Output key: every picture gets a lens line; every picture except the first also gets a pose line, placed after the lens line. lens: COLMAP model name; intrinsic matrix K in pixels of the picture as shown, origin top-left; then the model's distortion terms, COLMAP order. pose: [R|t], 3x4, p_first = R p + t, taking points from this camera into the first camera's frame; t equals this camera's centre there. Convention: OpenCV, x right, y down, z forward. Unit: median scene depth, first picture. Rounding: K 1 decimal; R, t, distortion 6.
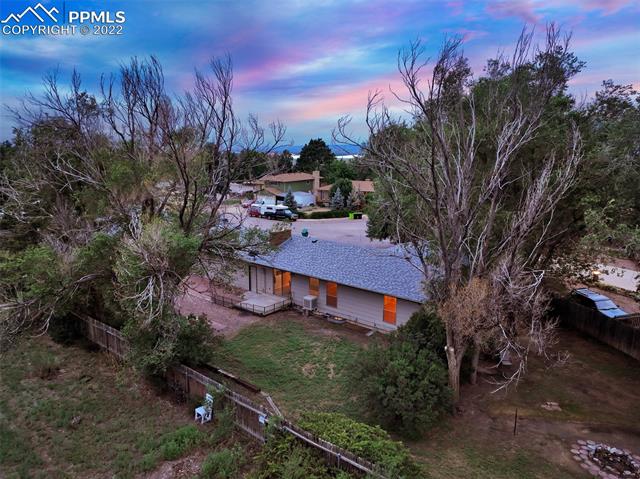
lens RADIAL K [[437.9, 0, 320.8], [0, 437.9, 238.2], [0, 0, 1]] dist [0.003780, -0.001873]
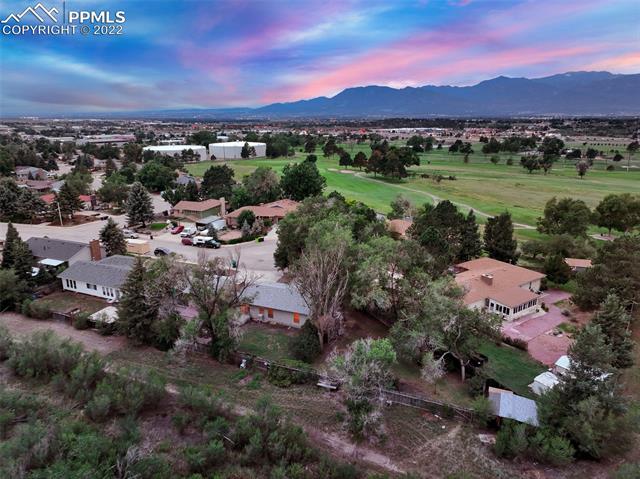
lens RADIAL K [[437.9, 0, 321.0], [0, 437.9, 237.6], [0, 0, 1]] dist [0.003780, -0.001873]
pose [[0.960127, -0.078270, 0.268384, -0.300670], [0.057516, 0.994775, 0.084349, -0.434968], [-0.273584, -0.065549, 0.959612, -1.227244]]
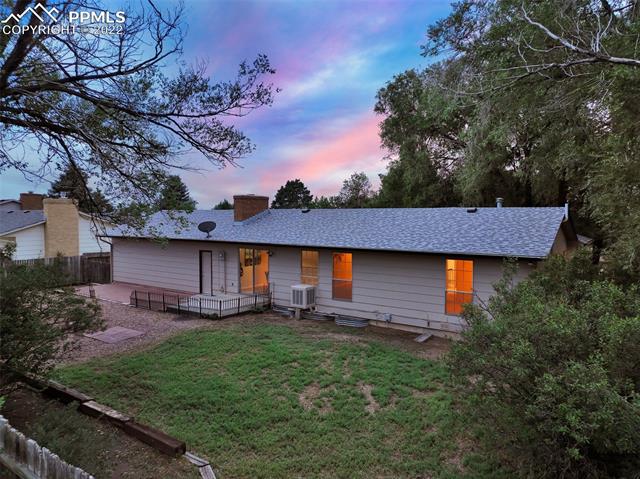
lens RADIAL K [[437.9, 0, 319.7], [0, 437.9, 238.1], [0, 0, 1]] dist [0.003780, -0.001873]
pose [[0.998341, -0.008037, 0.057013, -0.034680], [0.017087, 0.986955, -0.160090, 0.165865], [-0.054983, 0.160798, 0.985455, 0.432527]]
